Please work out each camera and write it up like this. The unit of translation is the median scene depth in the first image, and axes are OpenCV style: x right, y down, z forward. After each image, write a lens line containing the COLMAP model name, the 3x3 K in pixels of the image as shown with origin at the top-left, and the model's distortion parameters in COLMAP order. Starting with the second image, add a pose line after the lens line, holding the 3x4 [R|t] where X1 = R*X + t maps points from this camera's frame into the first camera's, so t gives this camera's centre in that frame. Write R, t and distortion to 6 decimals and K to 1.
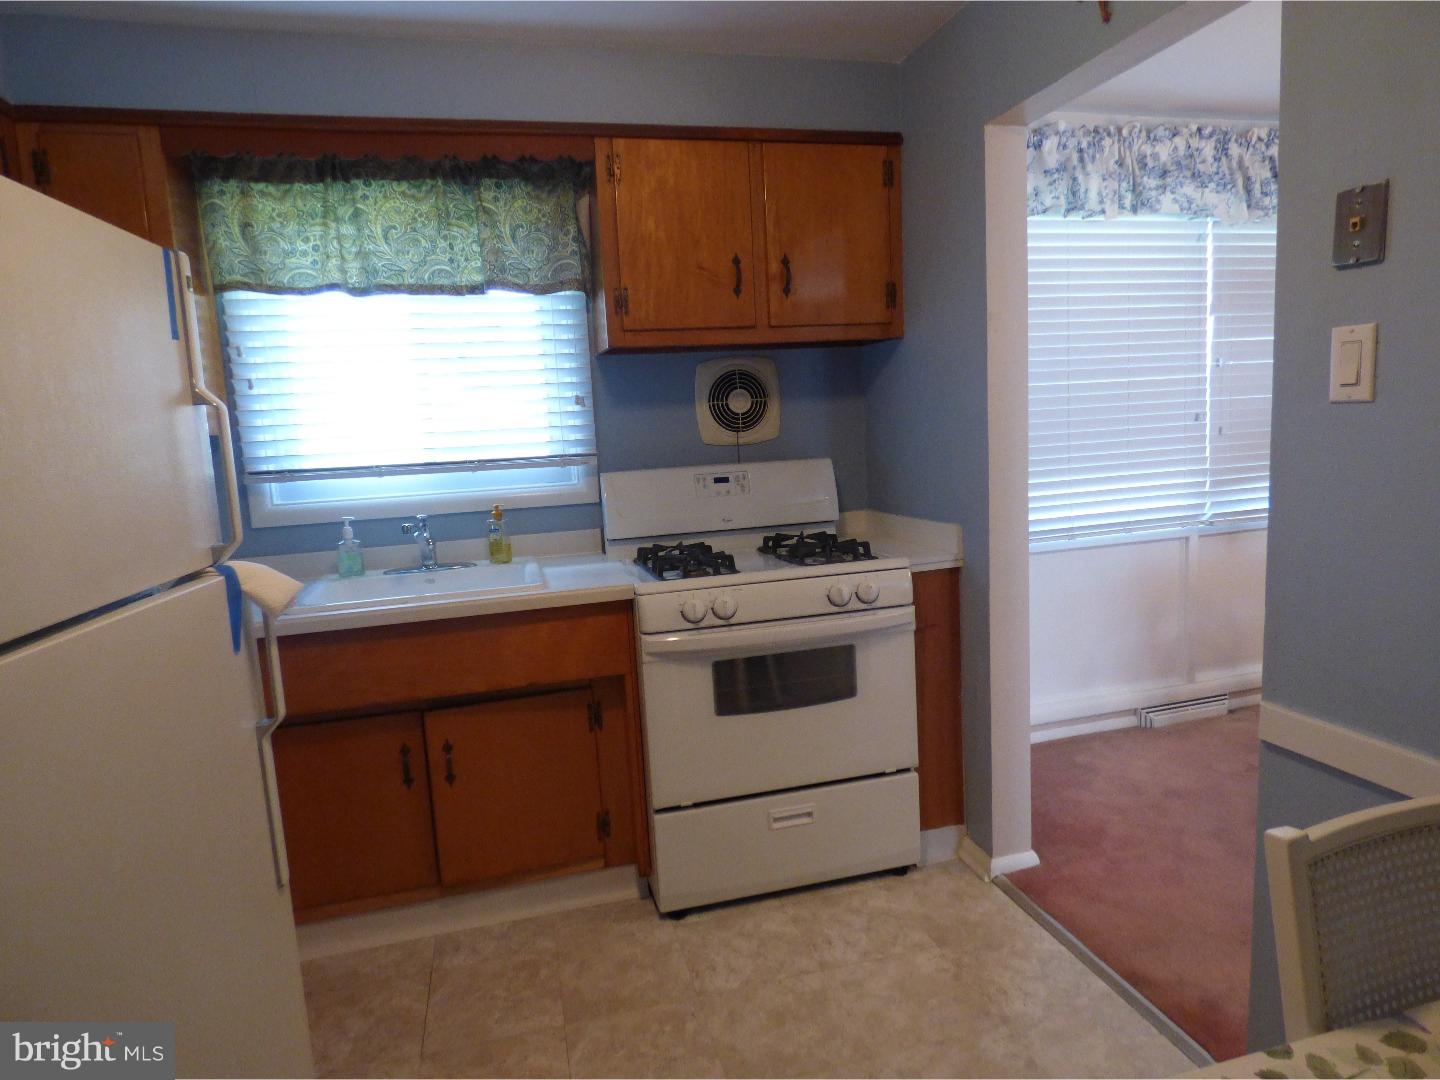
lens RADIAL K [[879.1, 0, 726.8], [0, 879.1, 536.0], [0, 0, 1]] dist [-0.002330, -0.002882]
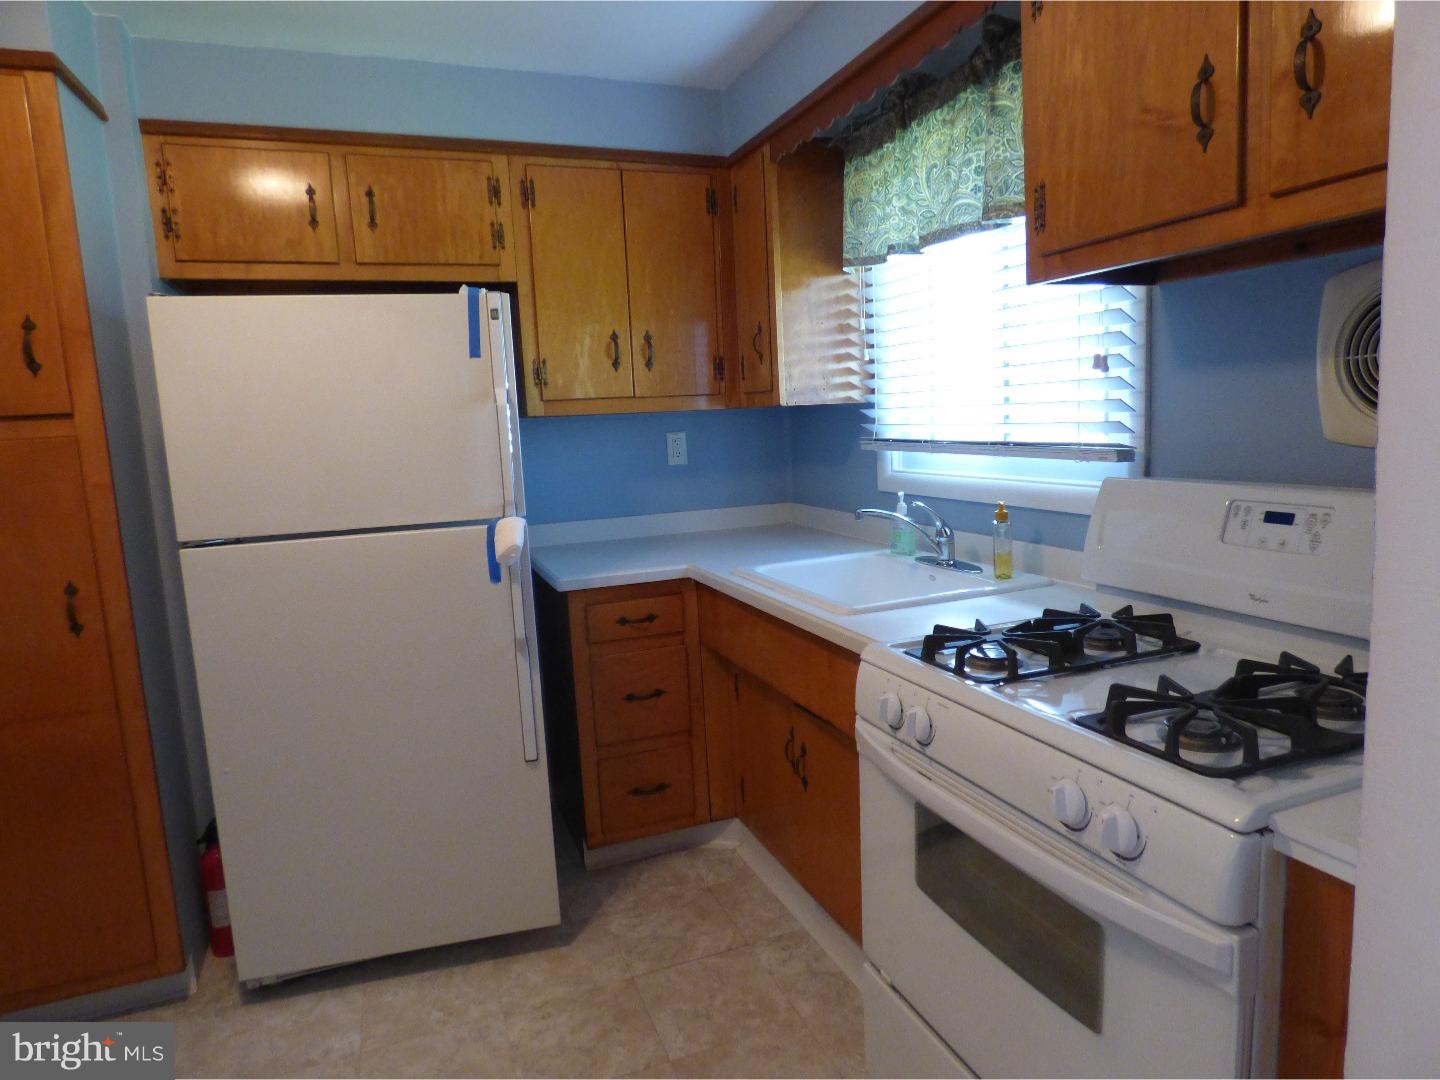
lens RADIAL K [[879.1, 0, 726.8], [0, 879.1, 536.0], [0, 0, 1]] dist [-0.002330, -0.002882]
pose [[0.120389, 0.181645, -0.975967, 0.499516], [-0.089762, 0.981082, 0.171524, -0.124838], [0.988660, 0.066955, 0.134416, 0.705089]]
